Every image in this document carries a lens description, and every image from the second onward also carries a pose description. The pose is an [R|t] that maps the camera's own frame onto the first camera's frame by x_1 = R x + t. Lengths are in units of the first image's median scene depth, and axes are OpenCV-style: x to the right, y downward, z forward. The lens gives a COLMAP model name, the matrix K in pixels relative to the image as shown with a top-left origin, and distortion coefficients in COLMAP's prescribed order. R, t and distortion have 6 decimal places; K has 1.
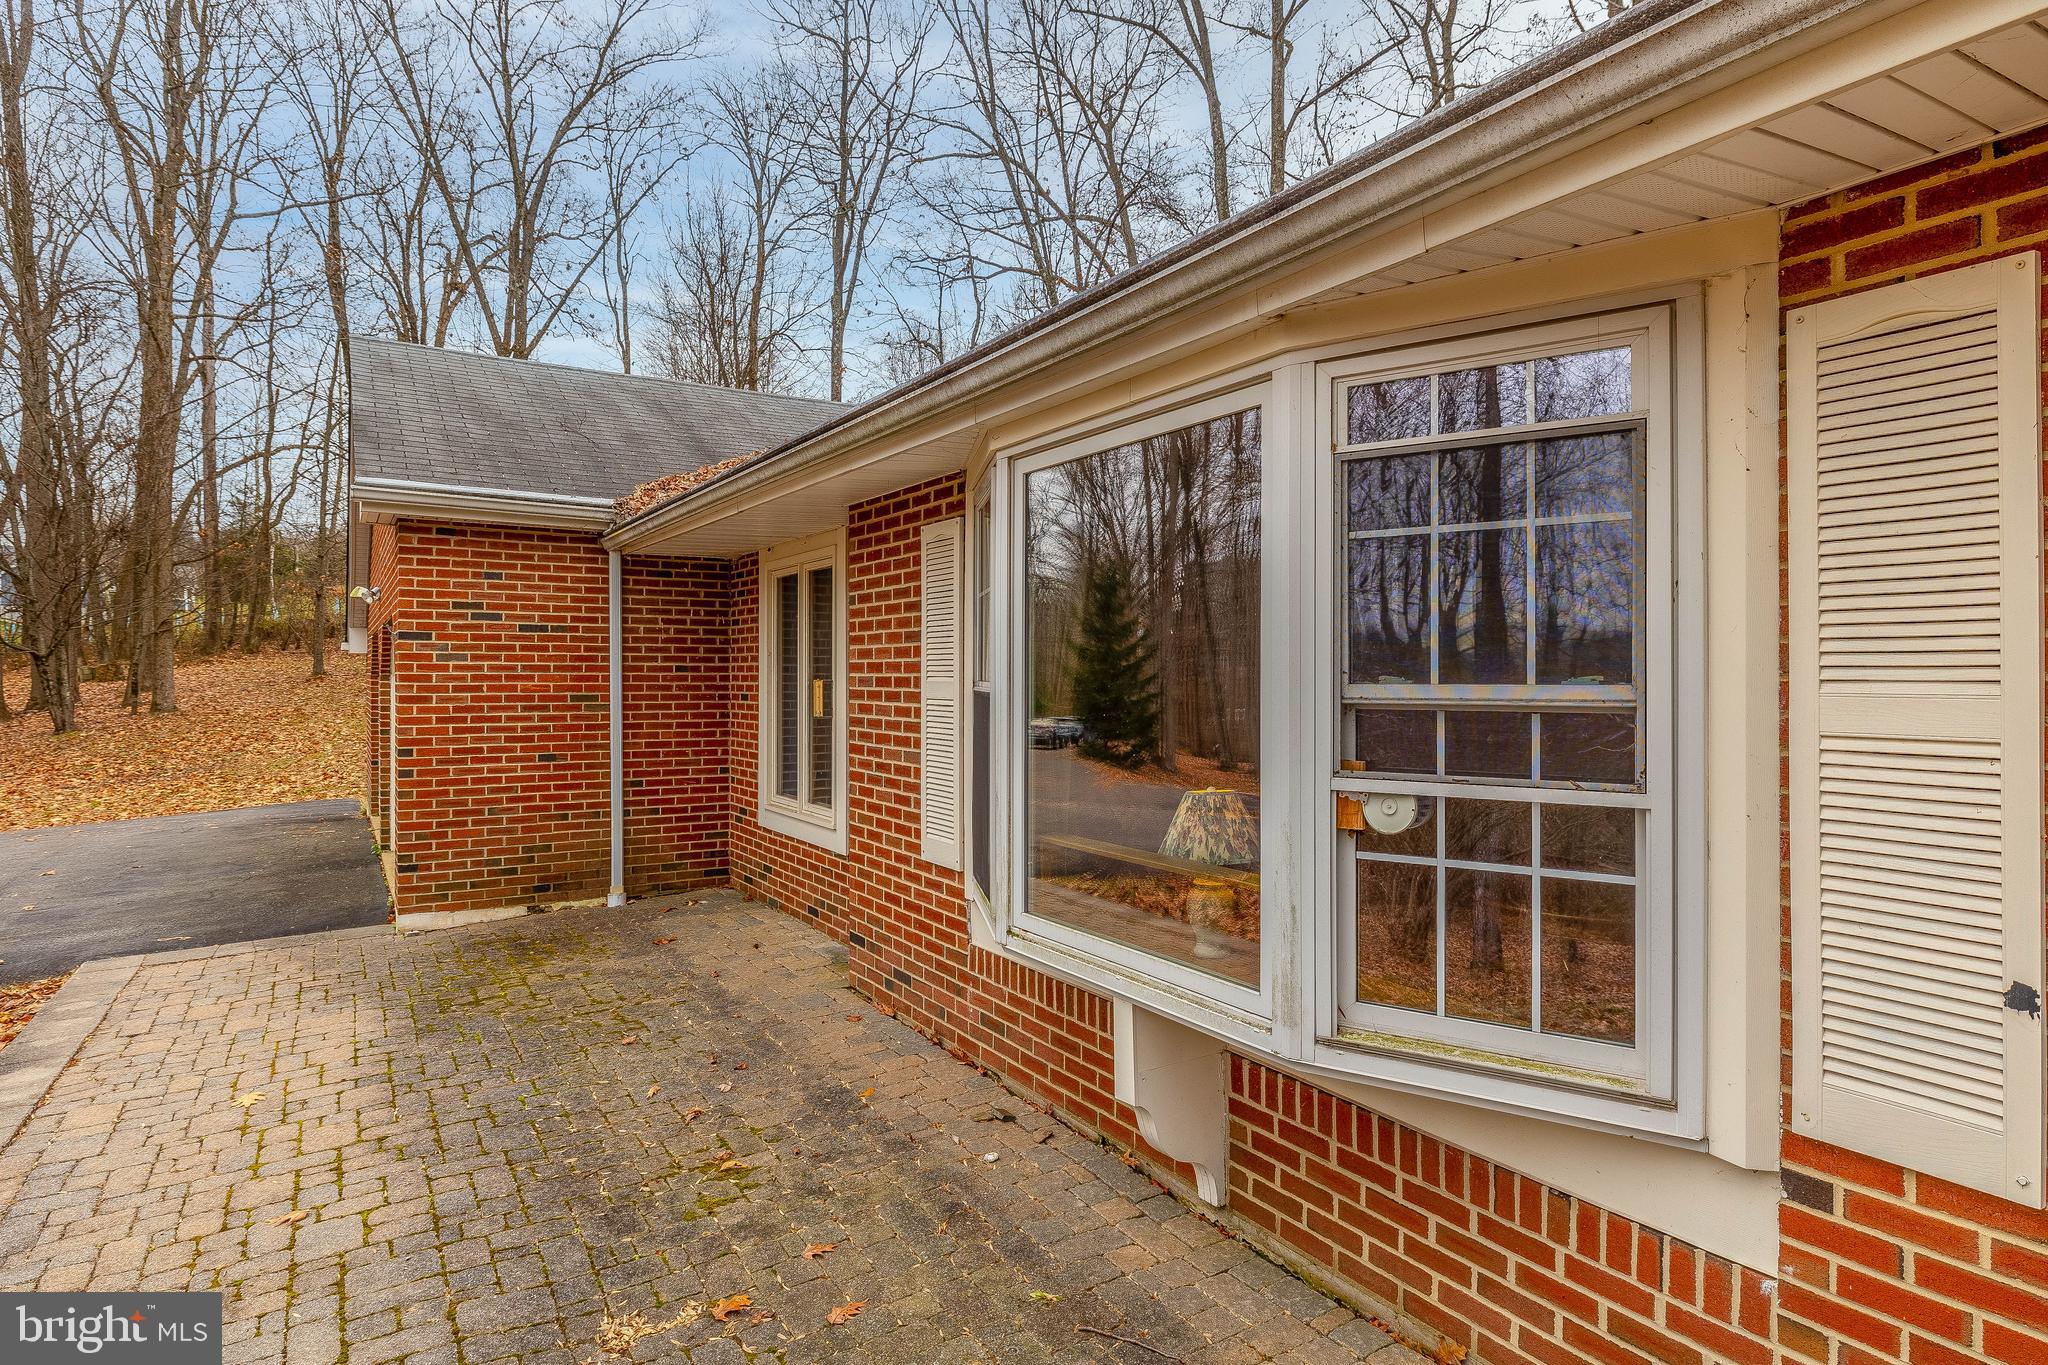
lens RADIAL K [[1156.2, 0, 1021.2], [0, 1156.2, 676.8], [0, 0, 1]] dist [0.003221, -0.000199]
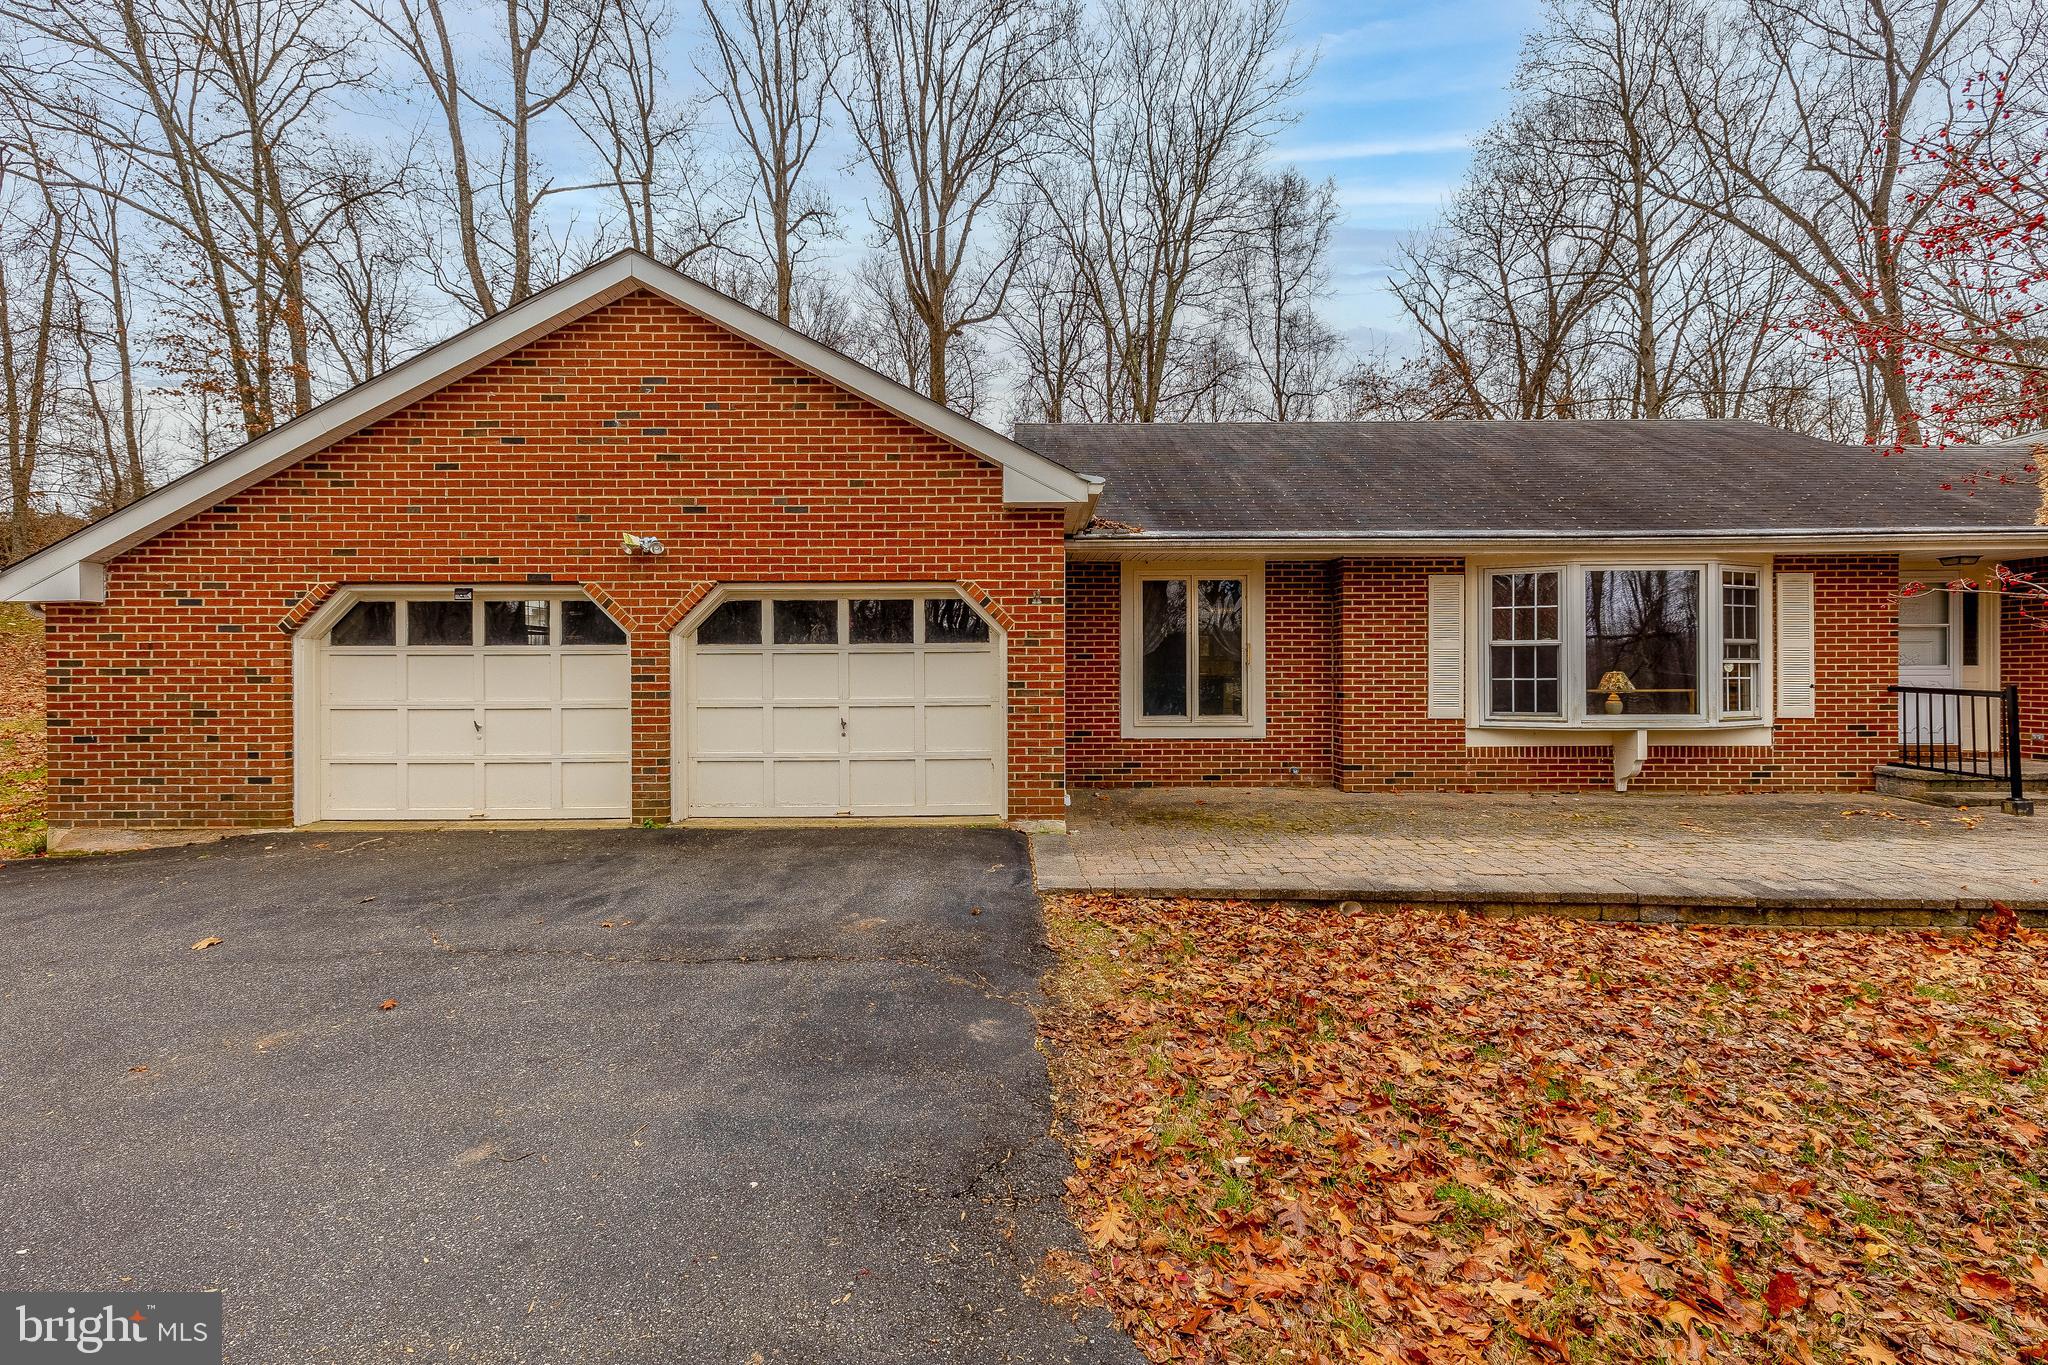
lens RADIAL K [[873.6, 0, 1023.7], [0, 873.6, 677.4], [0, 0, 1]] dist [0.015949, -0.002733]
pose [[0.513279, -0.006425, 0.858198, -4.004637], [0.005948, 0.999975, 0.003929, 0.124697], [-0.858201, 0.003088, 0.513304, 1.576167]]
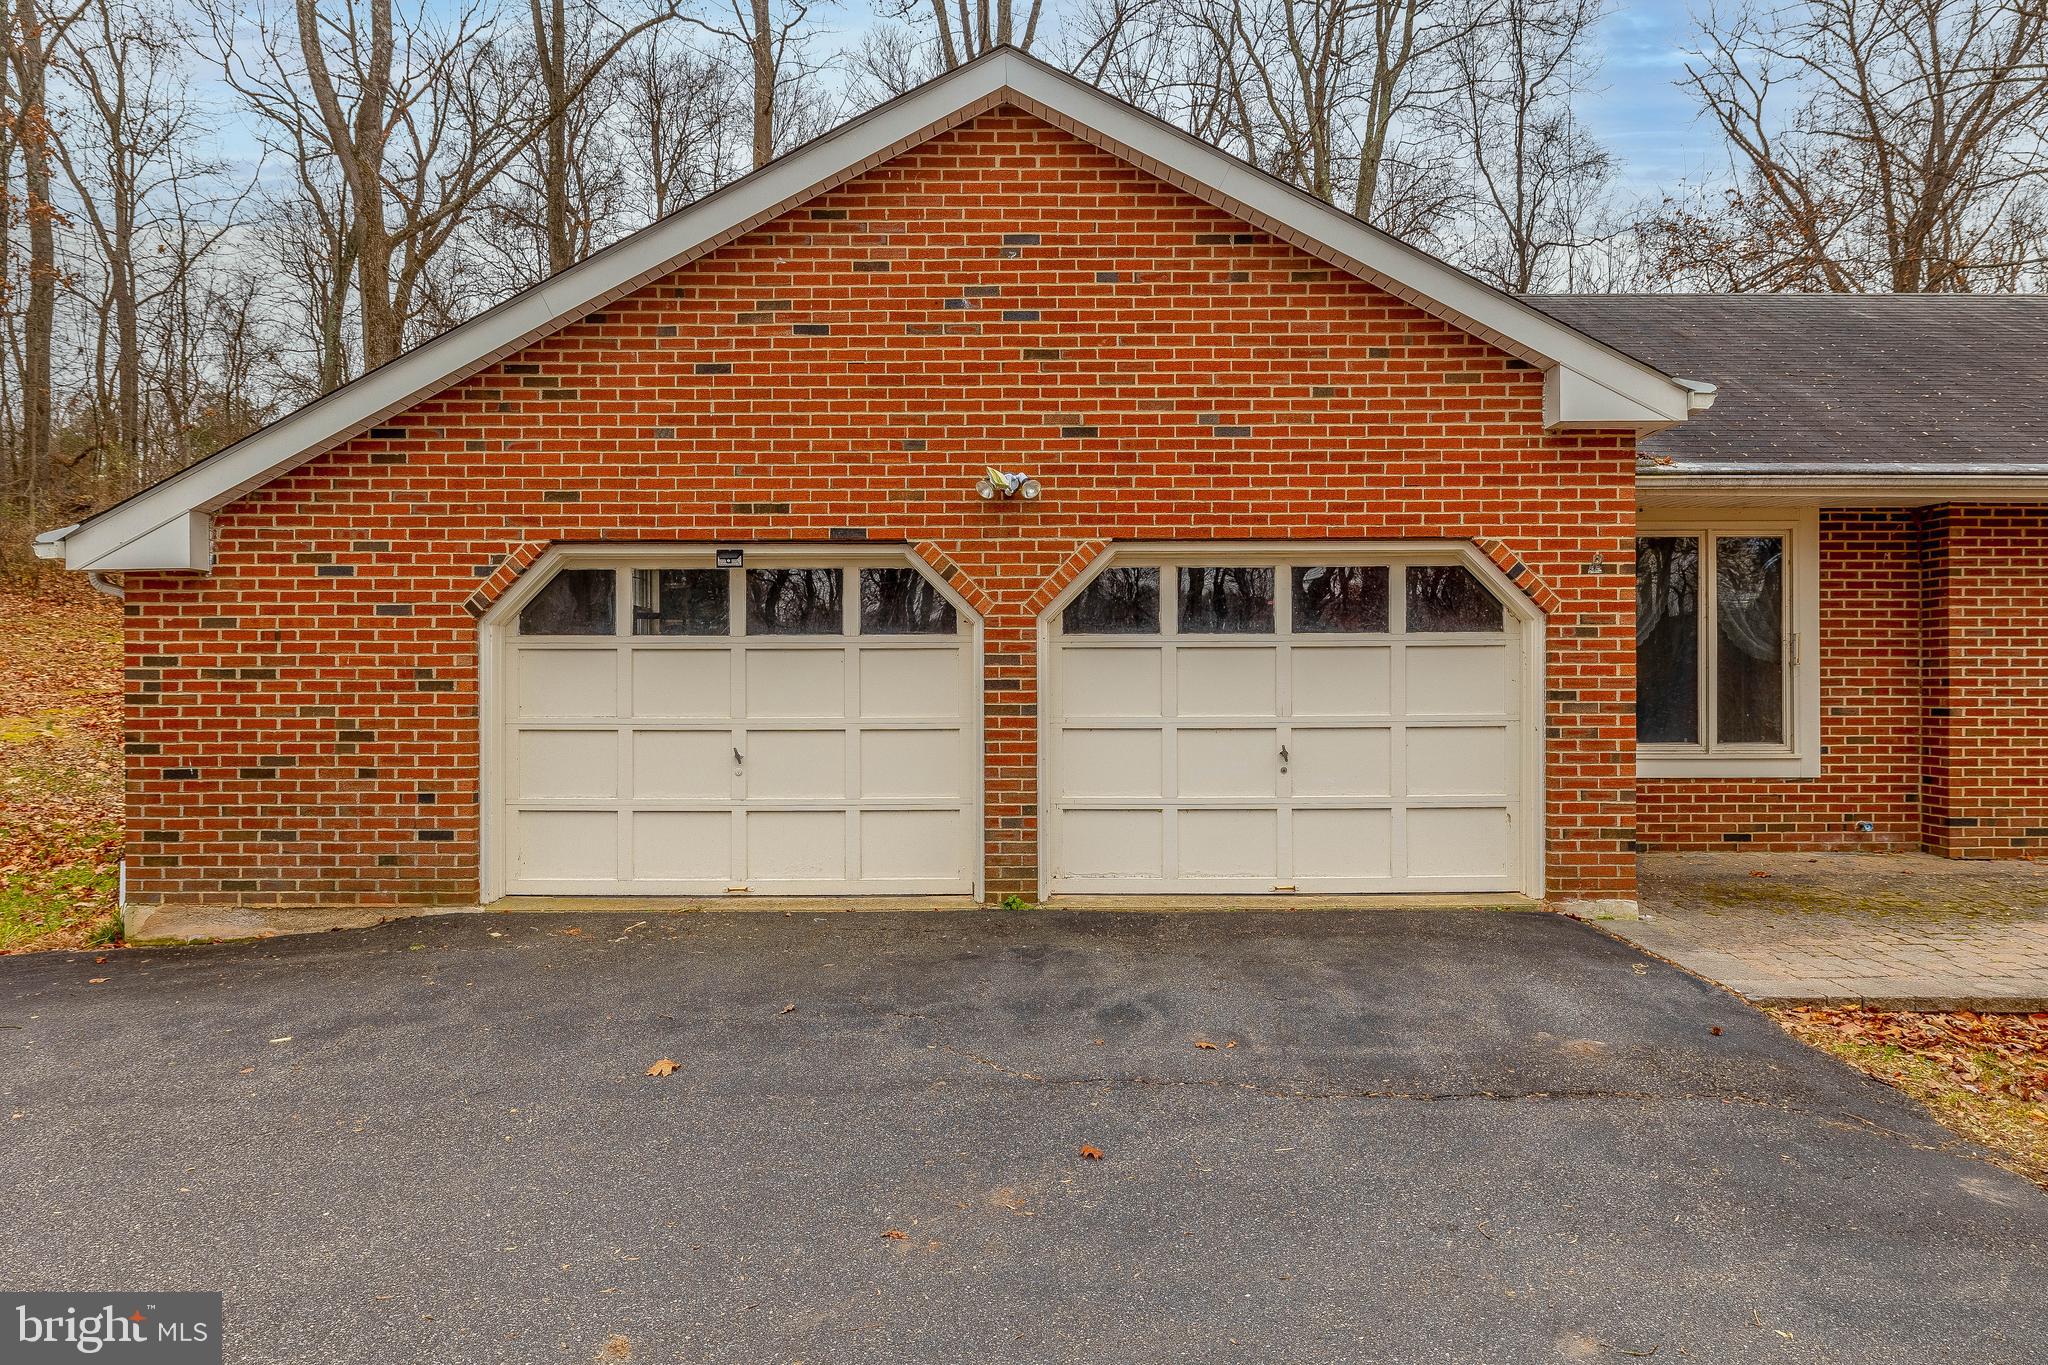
lens RADIAL K [[1379.2, 0, 1014.3], [0, 1379.2, 676.0], [0, 0, 1]] dist [-0.003116, -0.005083]
pose [[0.517658, 0.000151, 0.855587, -4.716877], [0.004429, 0.999986, -0.002856, 0.121519], [-0.855576, 0.005268, 0.517650, 2.504798]]
